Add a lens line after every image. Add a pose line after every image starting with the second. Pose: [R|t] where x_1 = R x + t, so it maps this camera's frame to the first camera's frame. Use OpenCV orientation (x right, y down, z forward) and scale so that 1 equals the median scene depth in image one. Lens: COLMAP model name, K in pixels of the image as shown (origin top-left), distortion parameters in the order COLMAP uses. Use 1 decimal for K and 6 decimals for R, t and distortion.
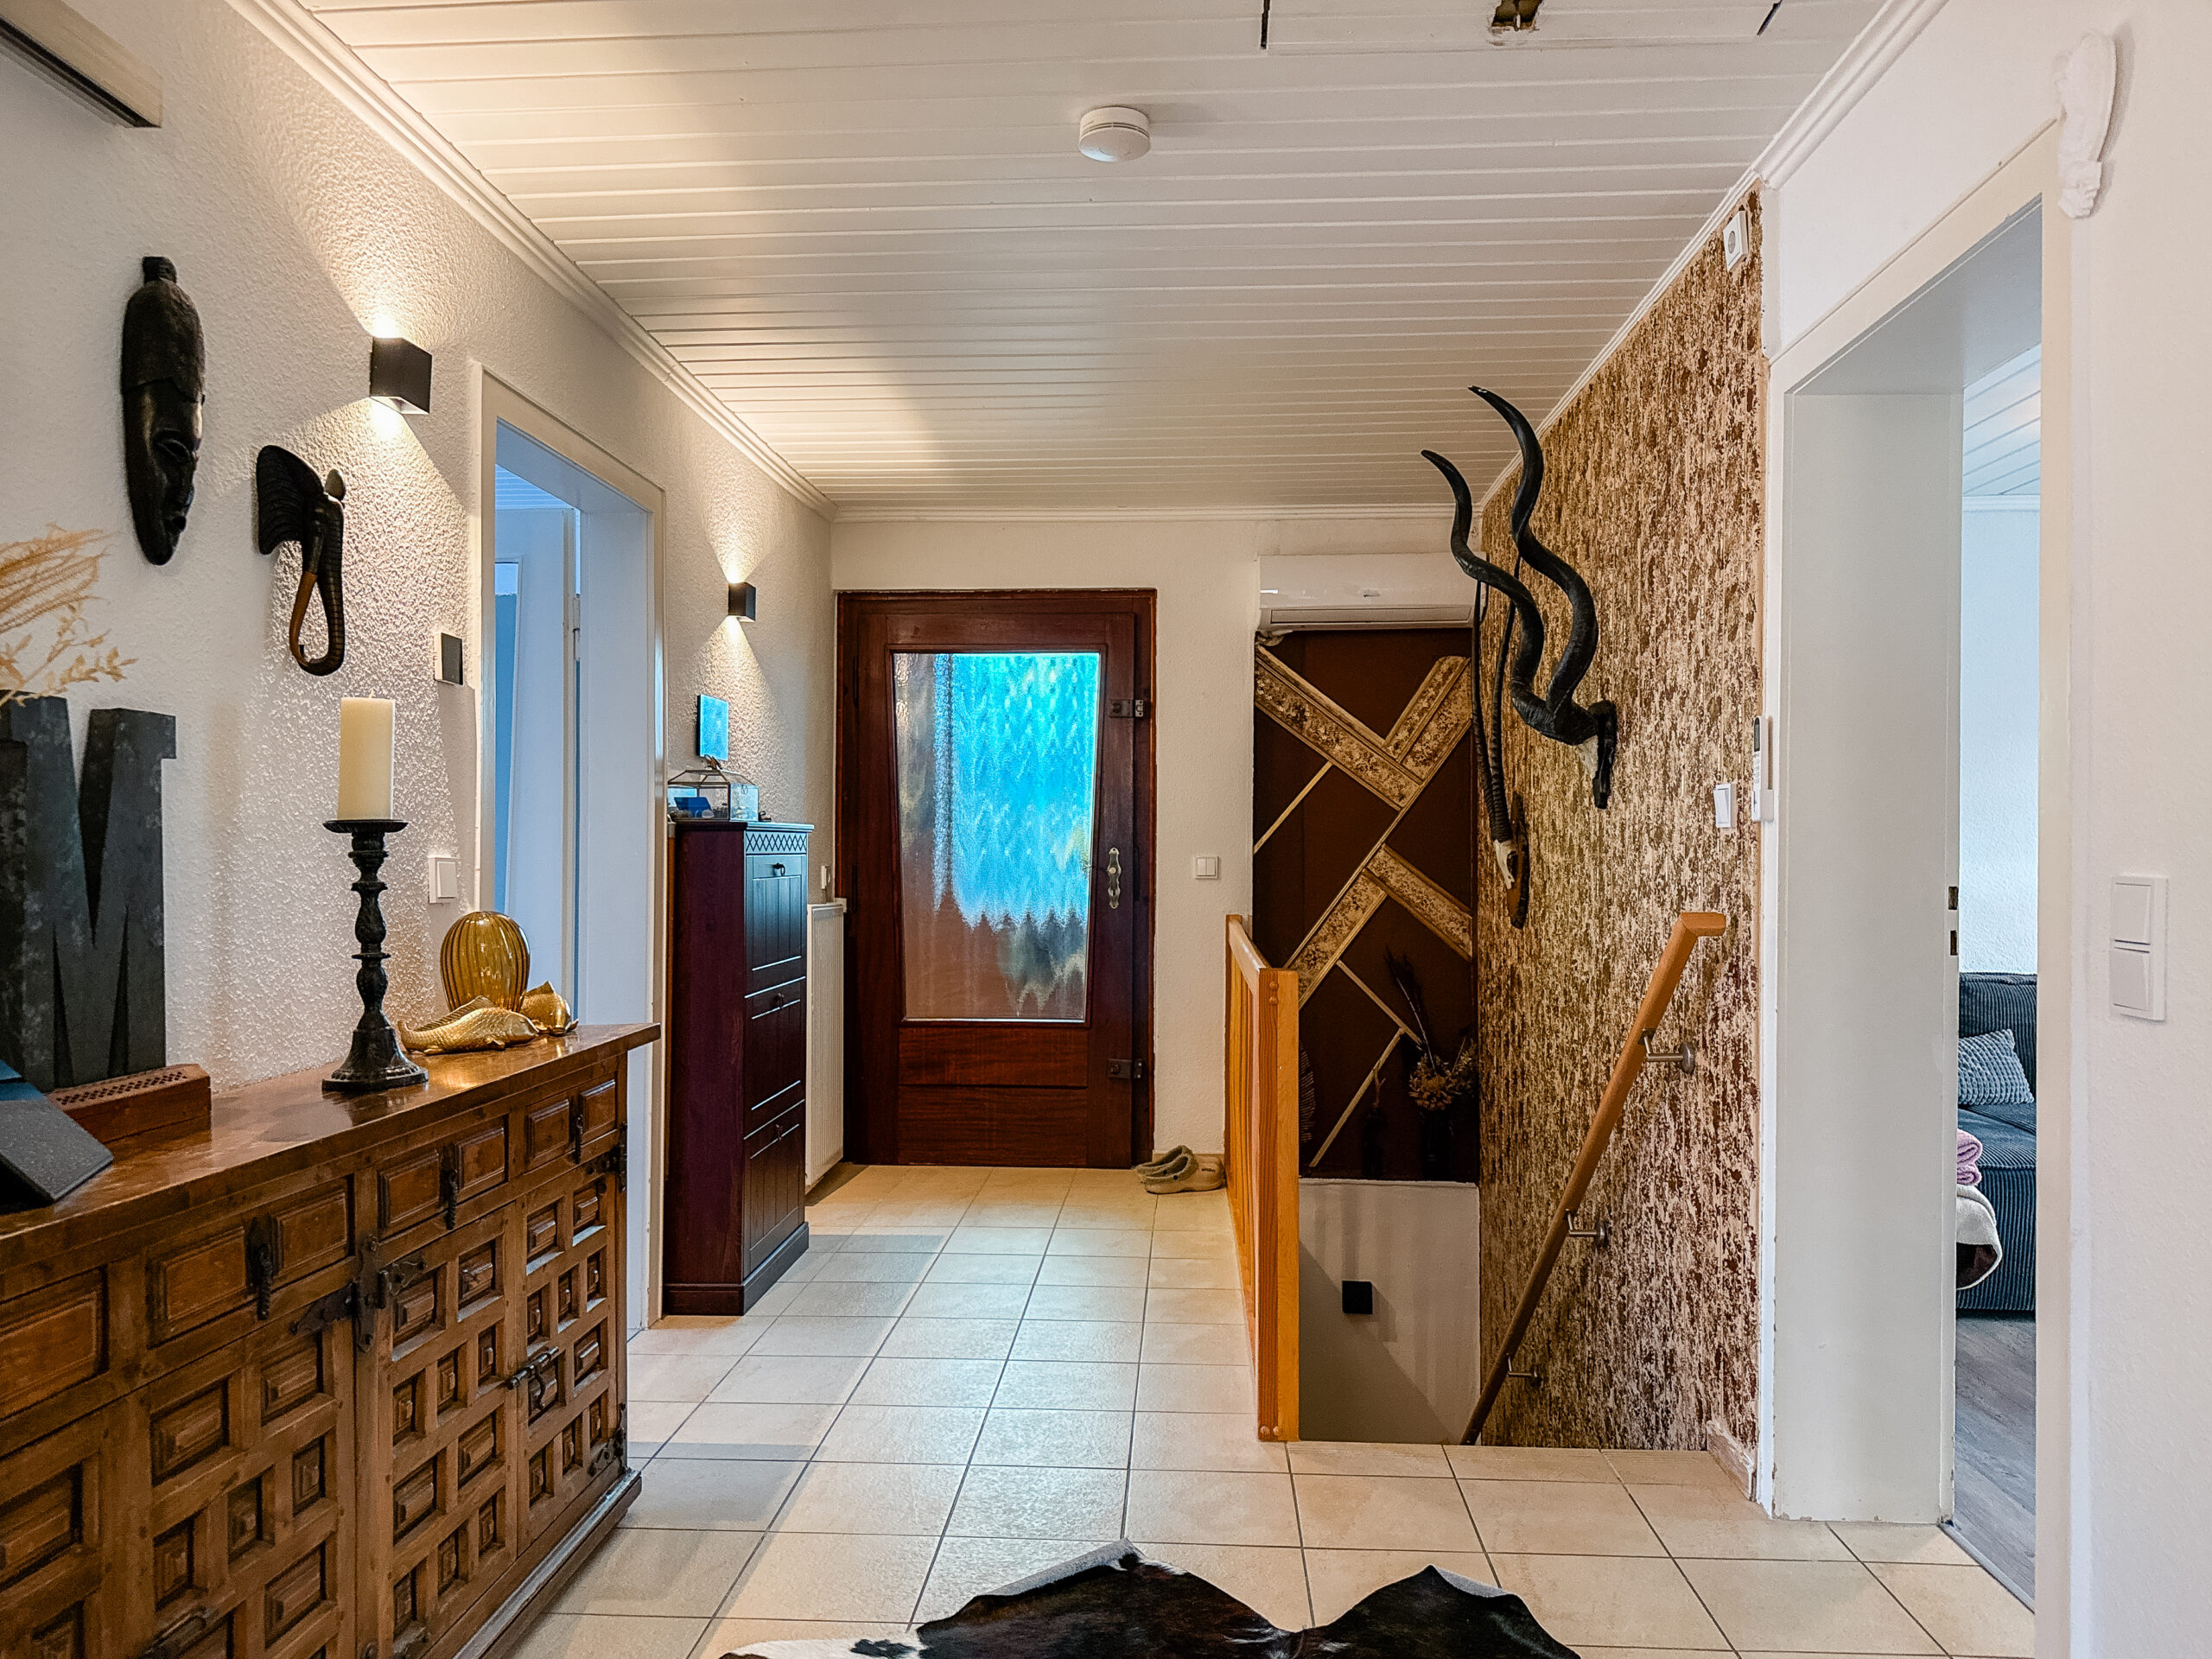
lens RADIAL K [[1550.0, 0, 1104.4], [0, 1550.0, 839.9], [0, 0, 1]] dist [0.048306, -0.054509]
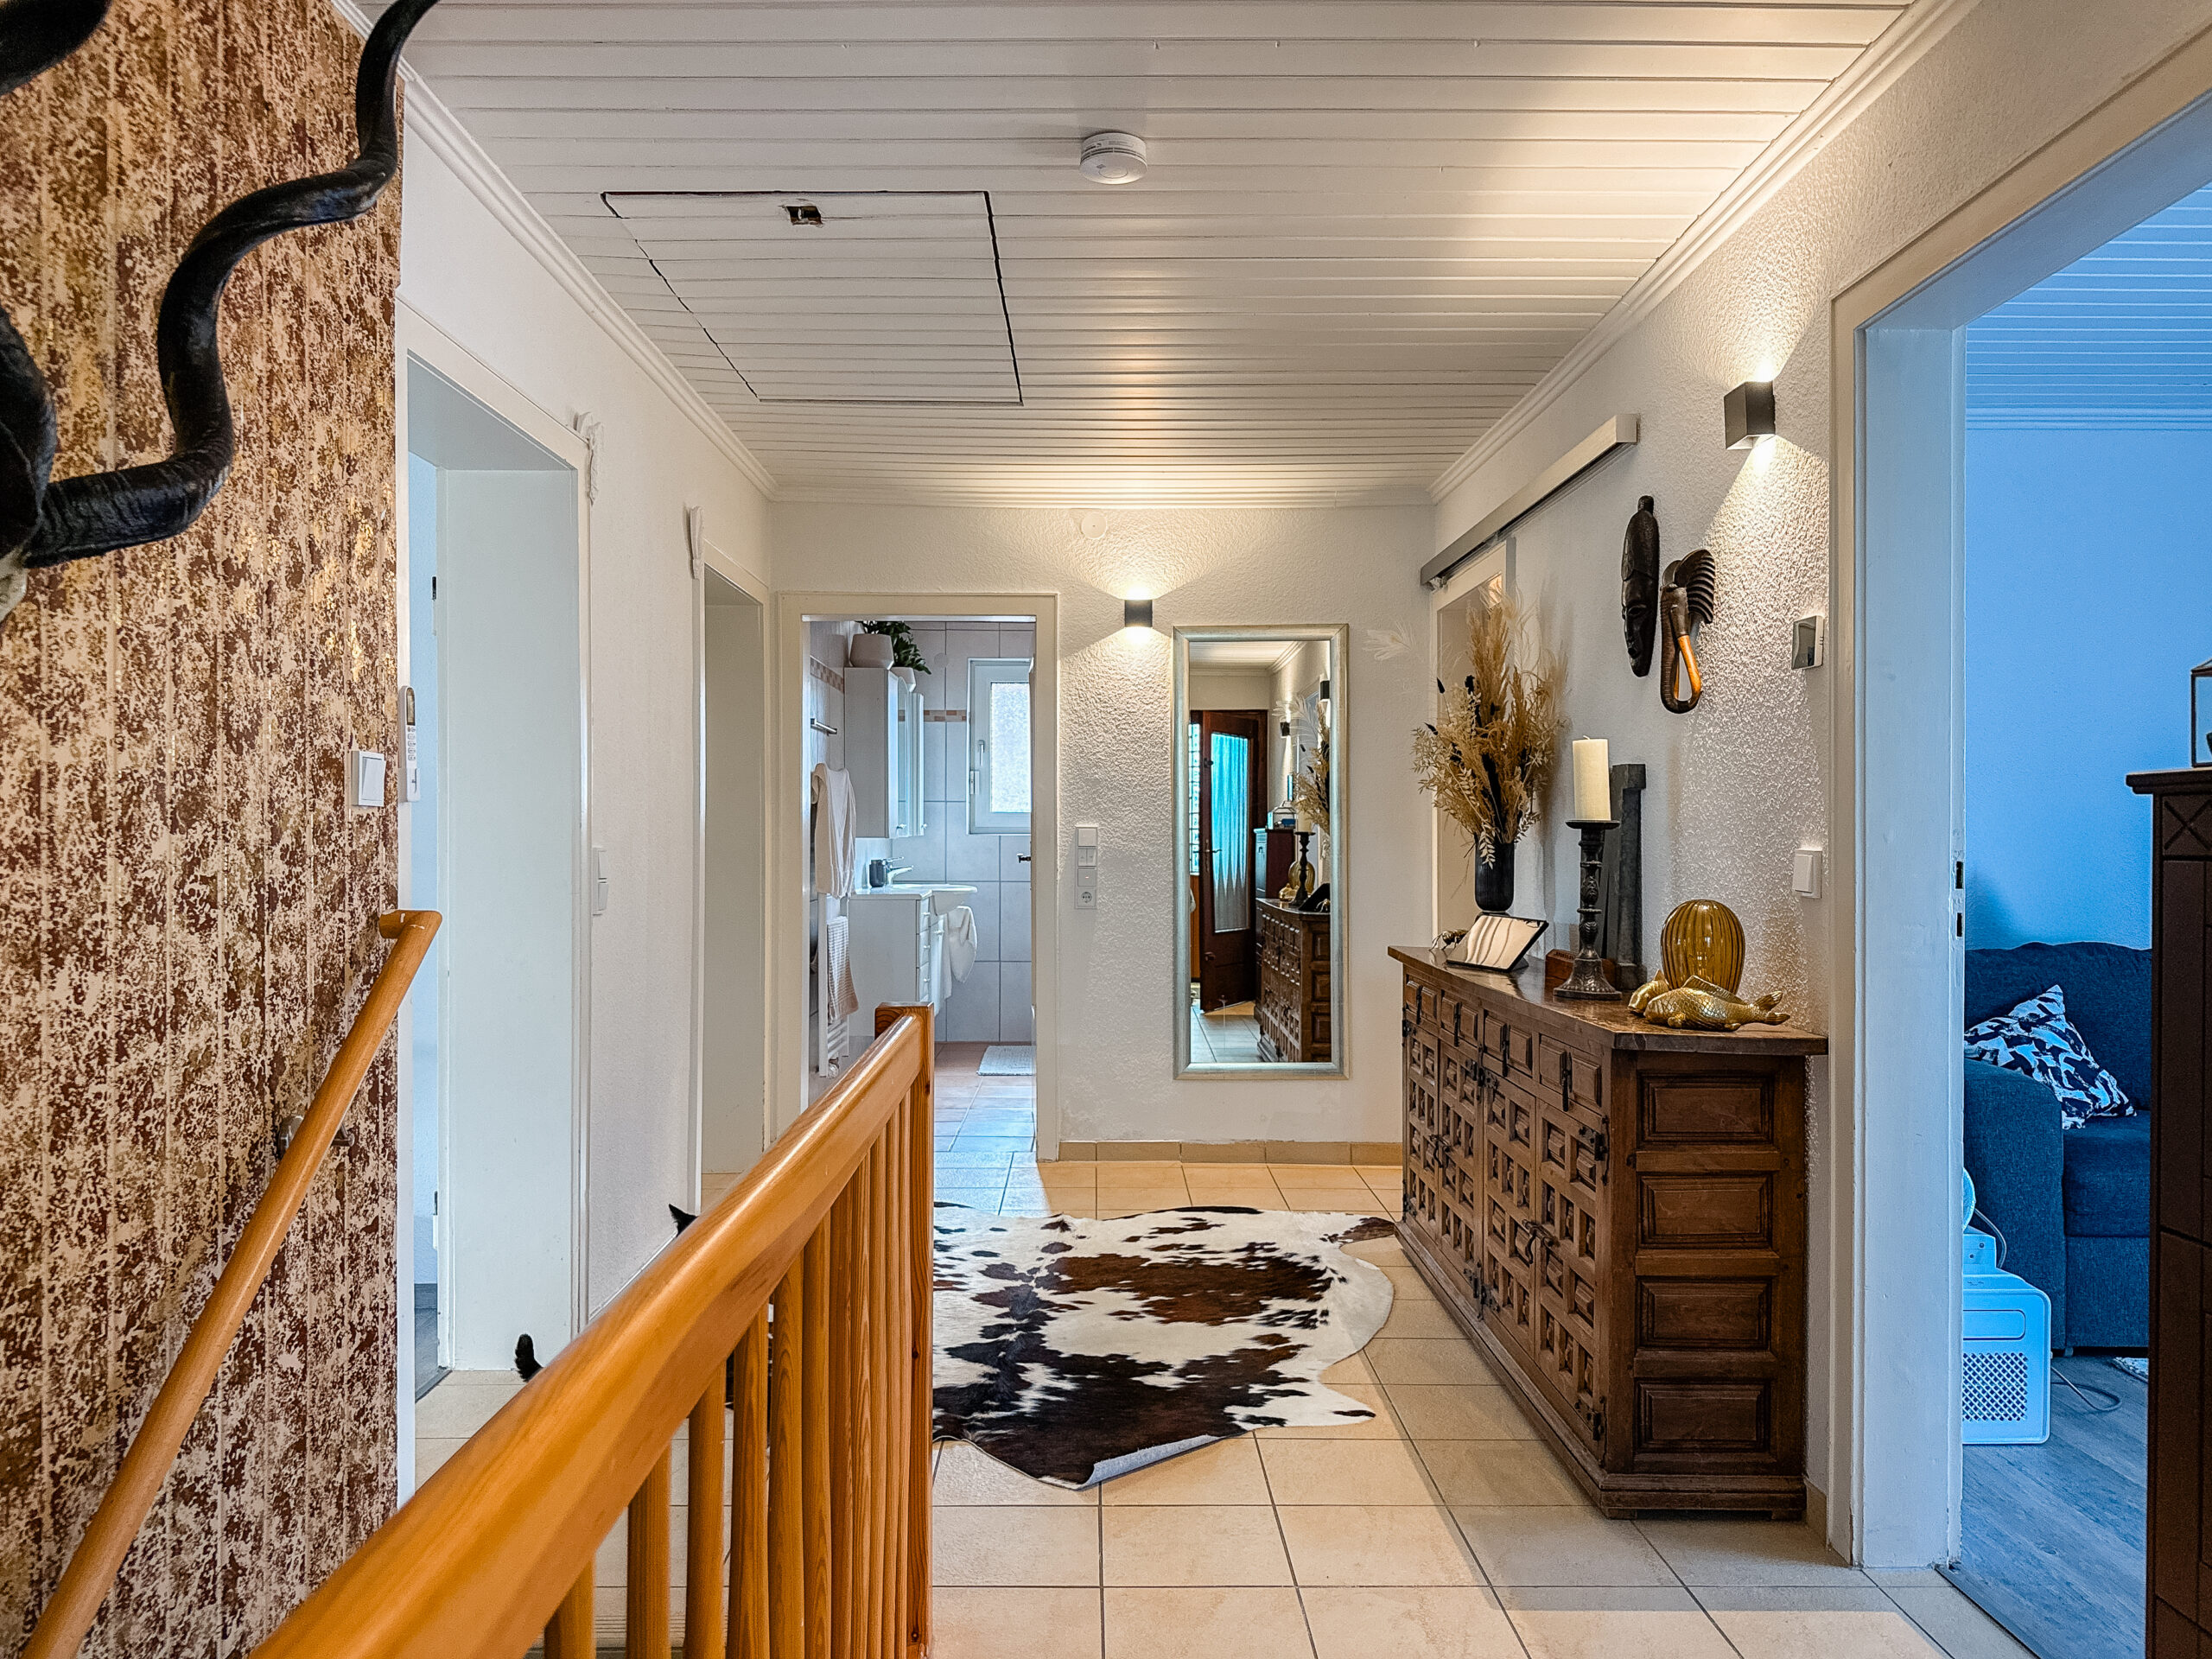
lens RADIAL K [[1550.0, 0, 1103.0], [0, 1550.0, 836.8], [0, 0, 1]] dist [0.048306, -0.054509]
pose [[-0.997905, -0.006698, -0.064355, 0.068188], [-0.006339, 0.999963, -0.005791, 0.010259], [0.064391, -0.005371, -0.997910, 1.789846]]
